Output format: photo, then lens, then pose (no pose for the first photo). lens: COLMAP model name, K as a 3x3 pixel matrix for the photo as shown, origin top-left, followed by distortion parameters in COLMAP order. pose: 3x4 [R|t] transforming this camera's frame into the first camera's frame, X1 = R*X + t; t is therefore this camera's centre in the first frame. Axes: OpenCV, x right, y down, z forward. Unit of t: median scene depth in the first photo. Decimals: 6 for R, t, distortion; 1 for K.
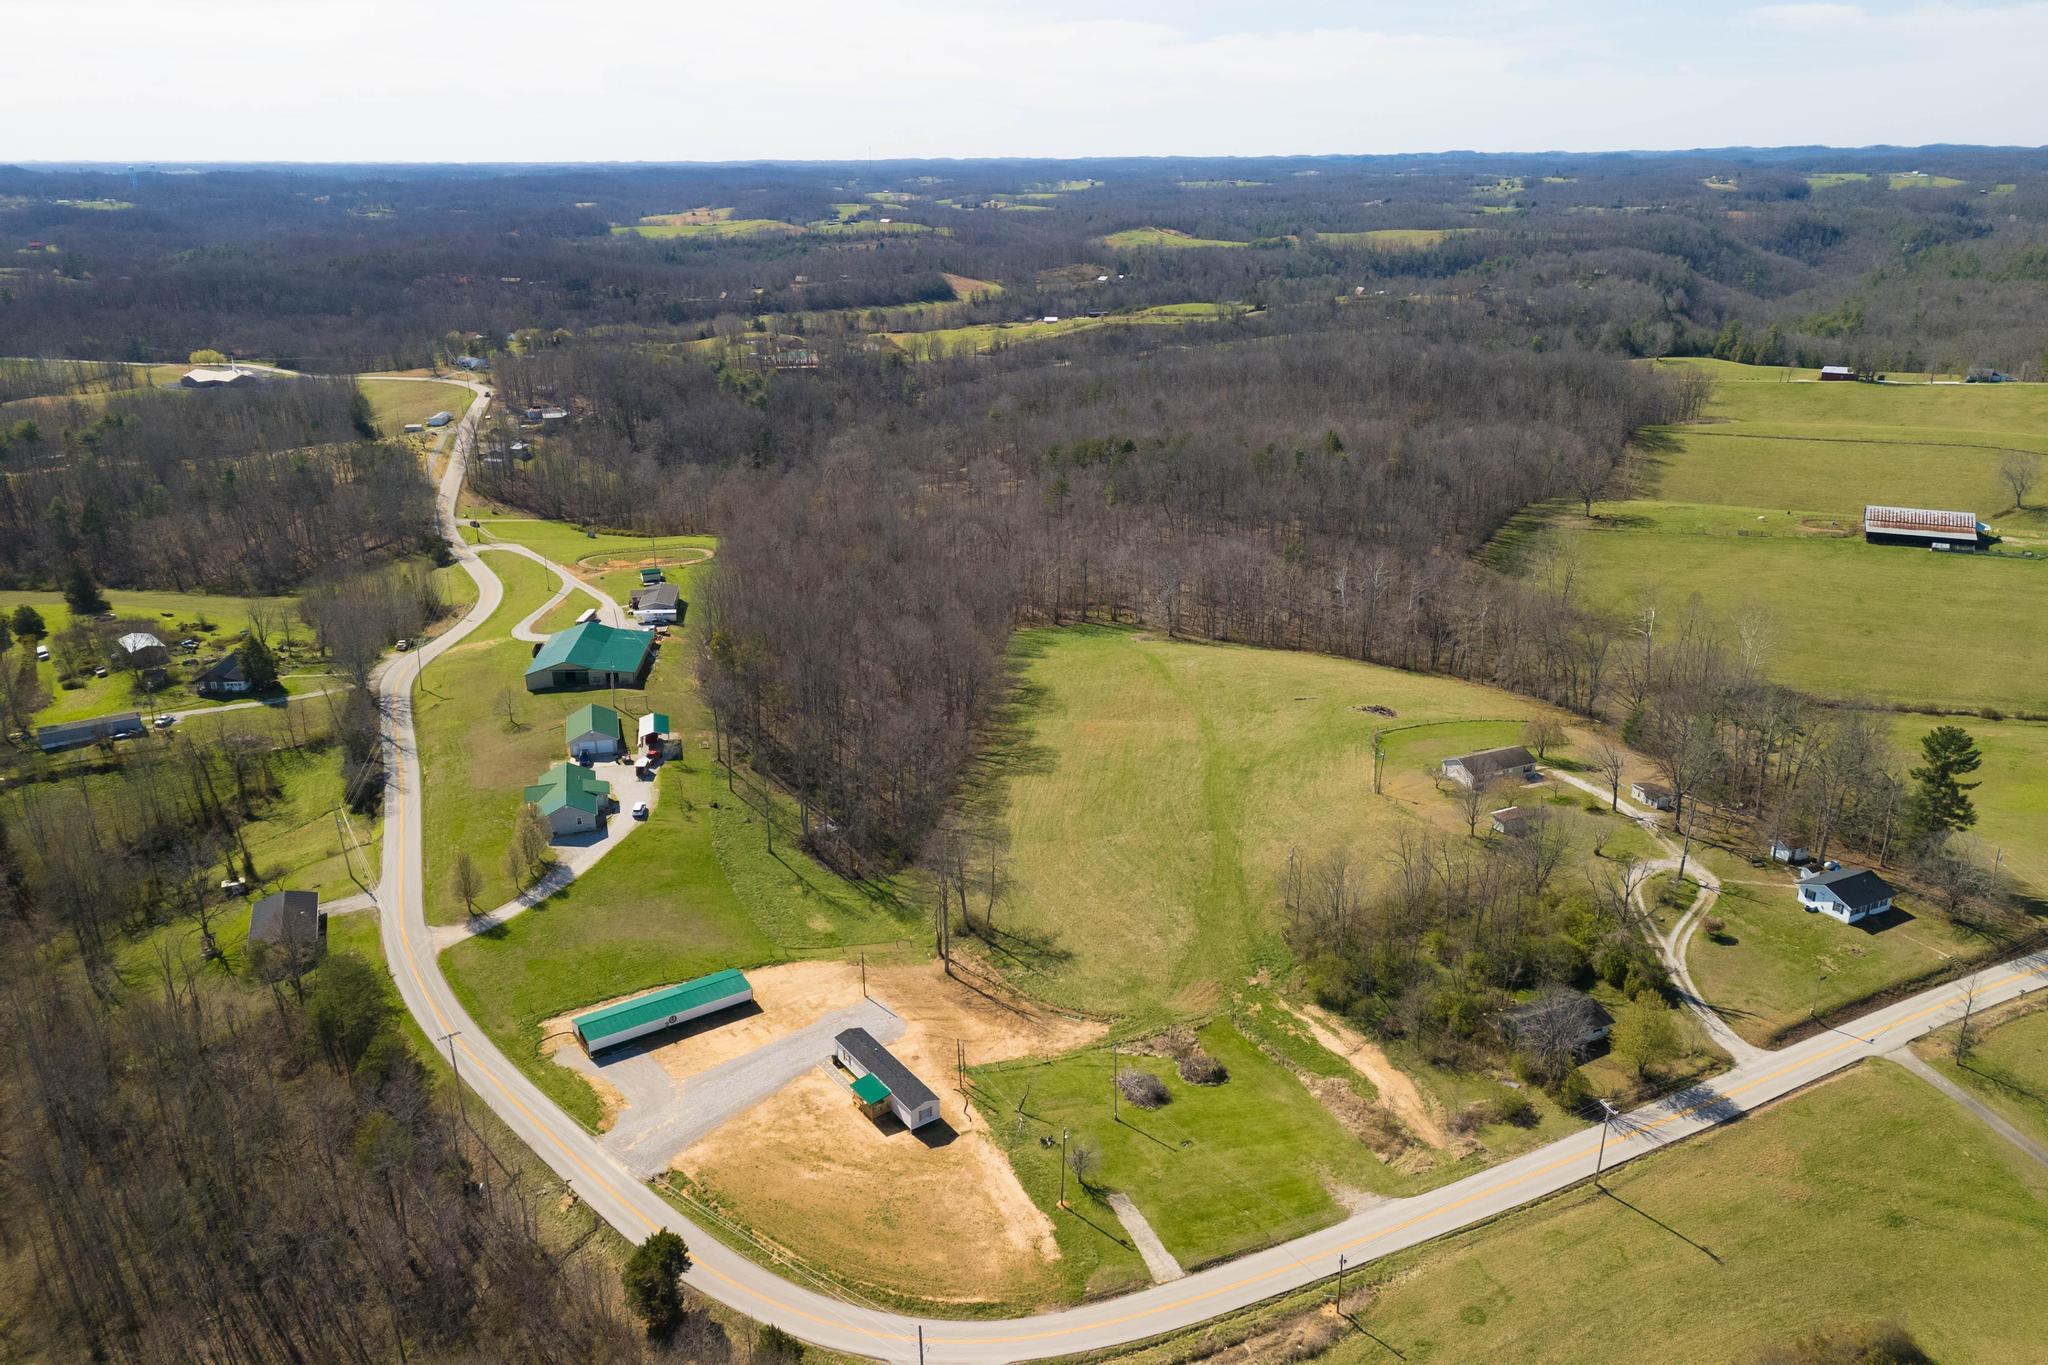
lens RADIAL K [[1503.4, 0, 1018.2], [0, 1503.4, 697.1], [0, 0, 1]] dist [0.074666, -0.063809]
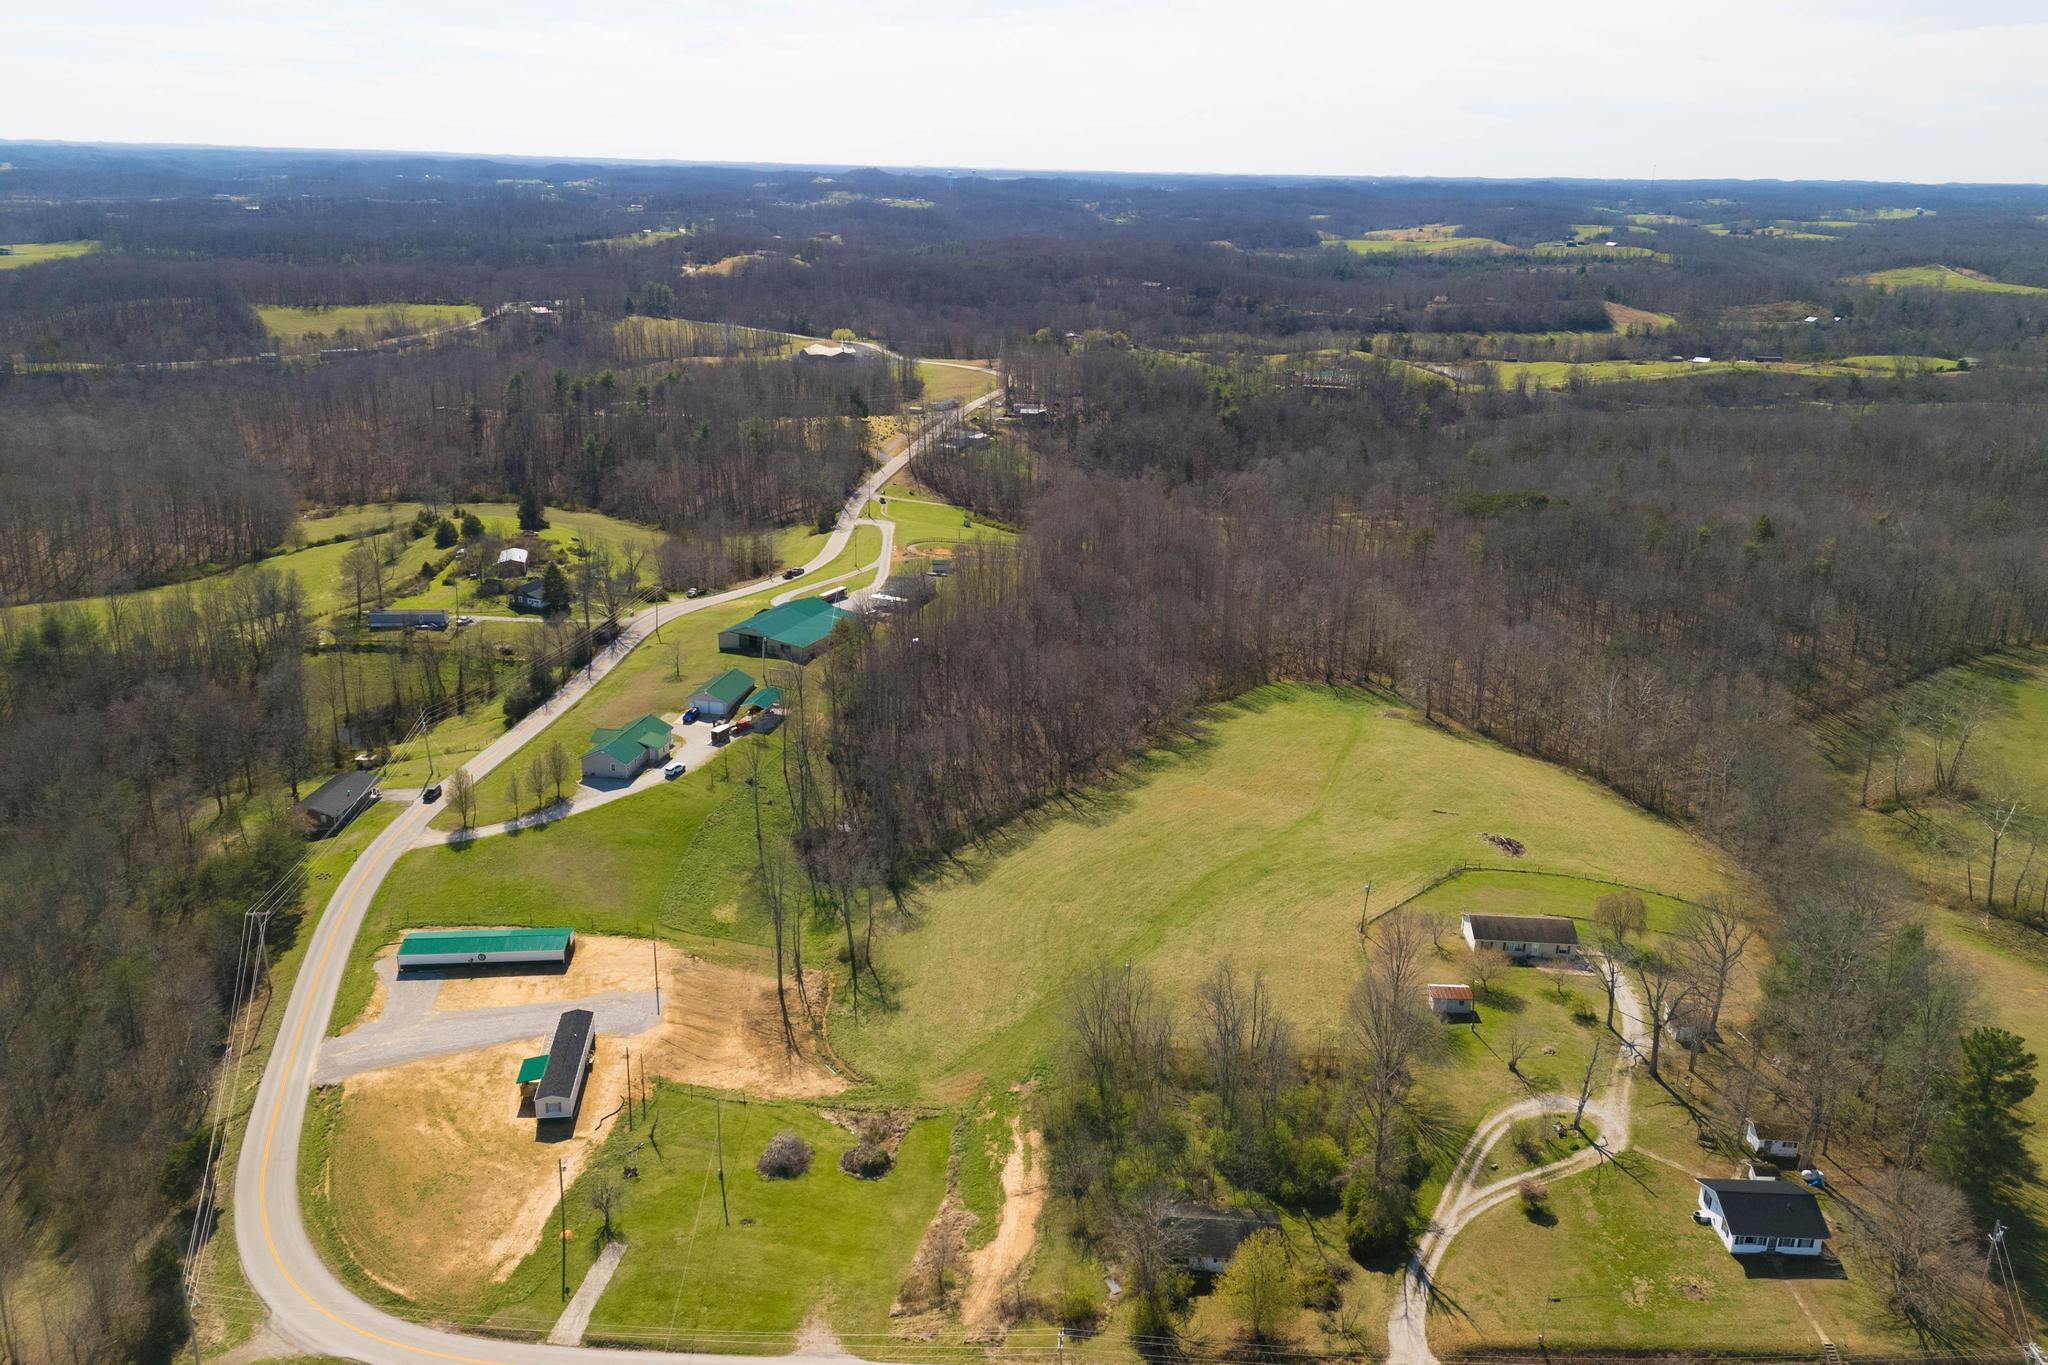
lens RADIAL K [[1503.4, 0, 1012.9], [0, 1503.4, 685.5], [0, 0, 1]] dist [0.074666, -0.063809]
pose [[0.879026, 0.180746, -0.441185, 0.378696], [-0.187565, 0.981838, 0.028533, -0.053234], [0.438329, 0.057670, 0.896963, 0.136565]]
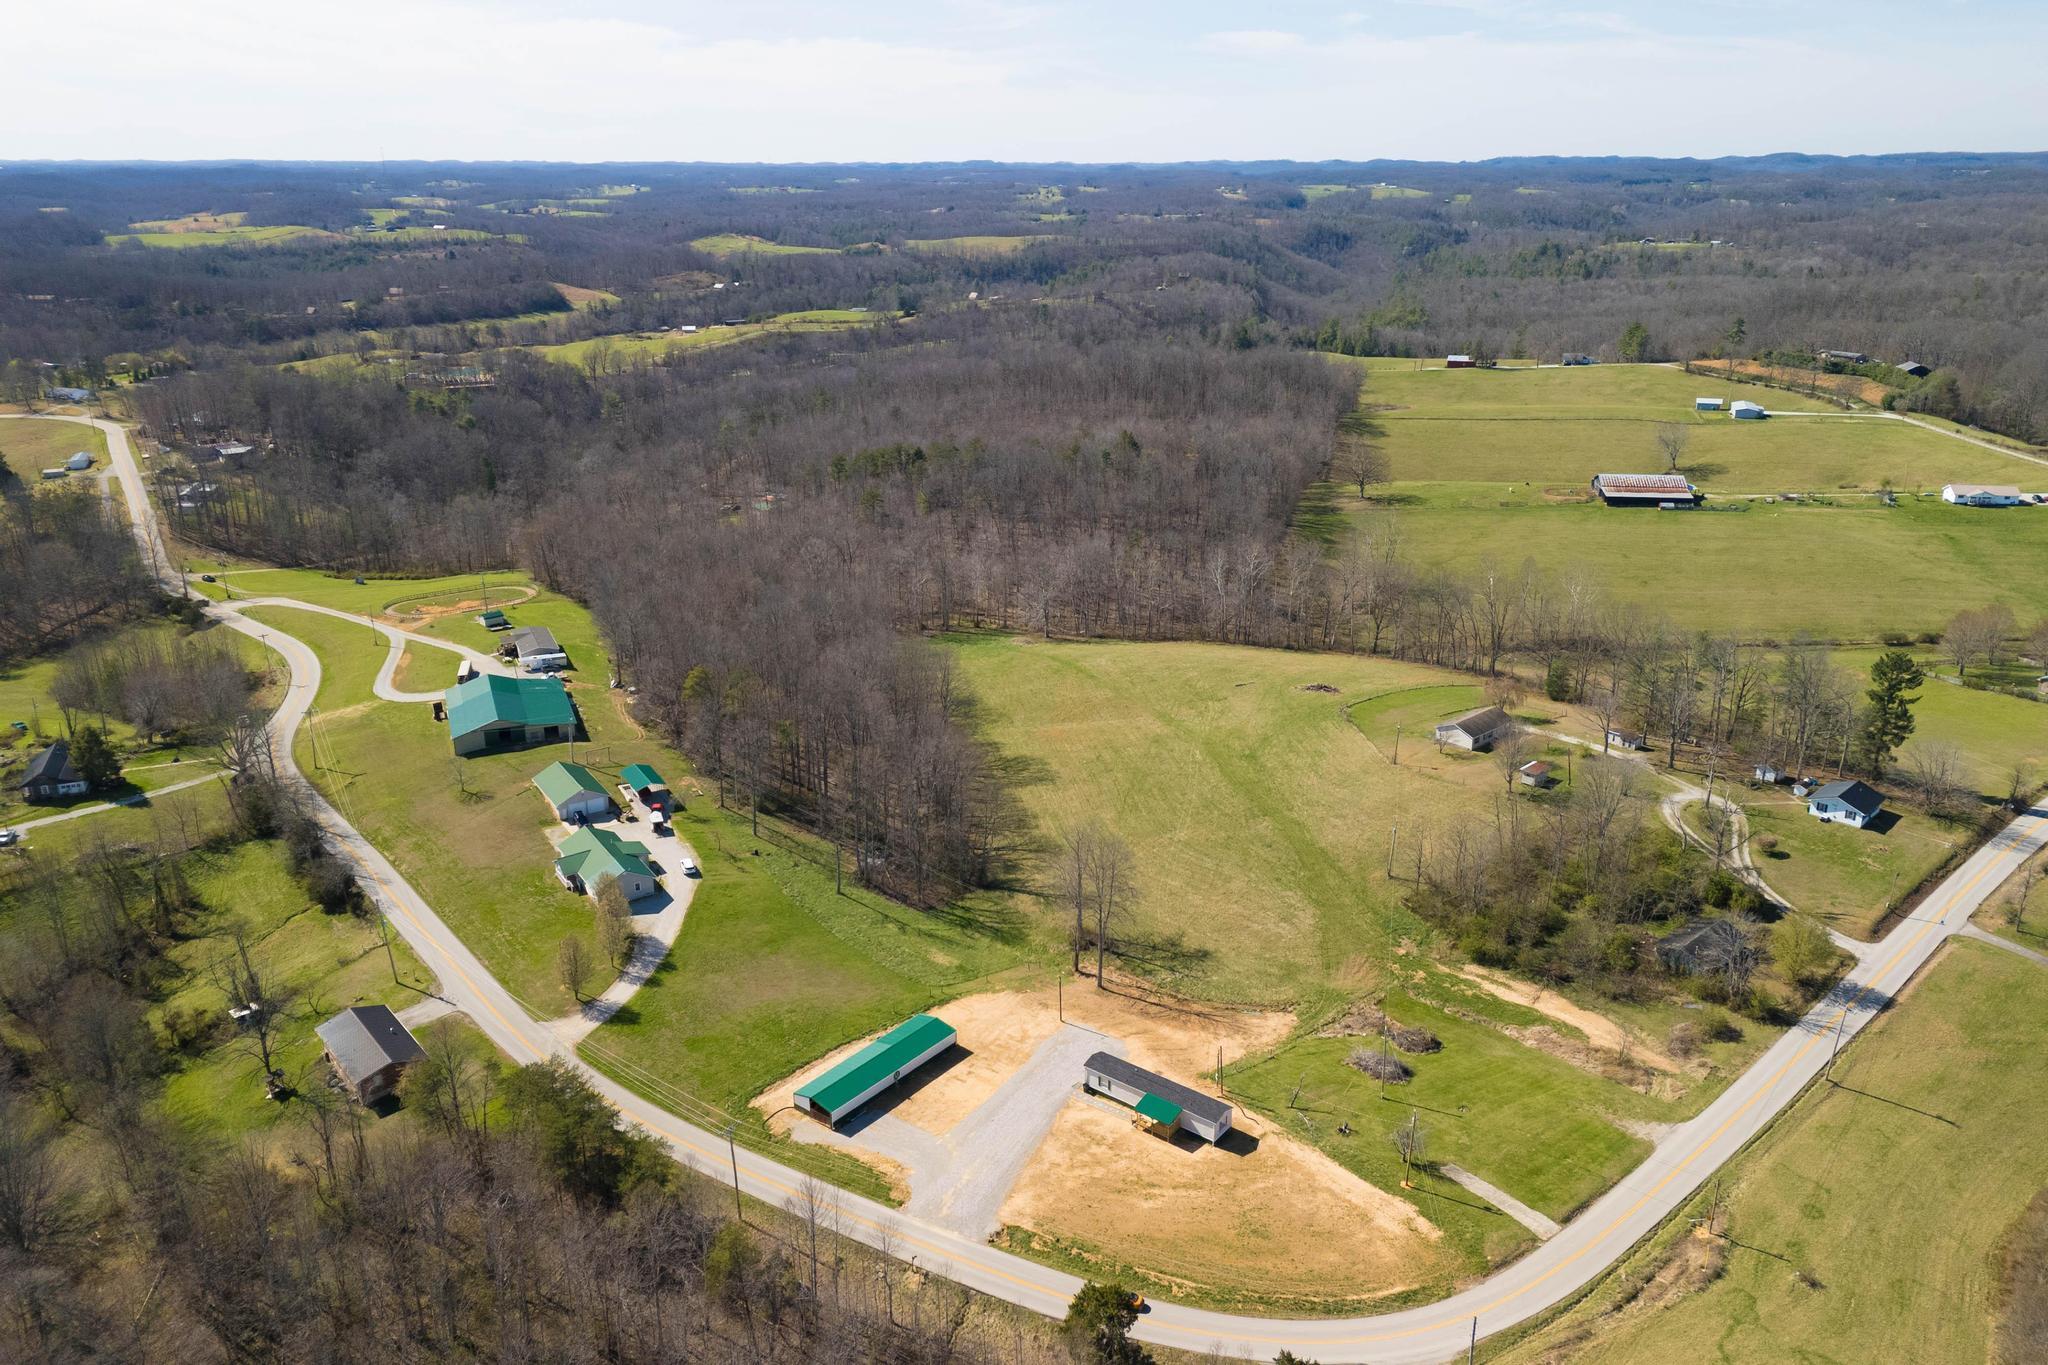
lens RADIAL K [[1503.4, 0, 1023.6], [0, 1503.4, 703.2], [0, 0, 1]] dist [0.074666, -0.063809]
pose [[0.954757, -0.096135, 0.281421, -0.278854], [0.096212, 0.995268, 0.013578, -0.016592], [-0.281395, 0.014112, 0.959488, 0.048628]]
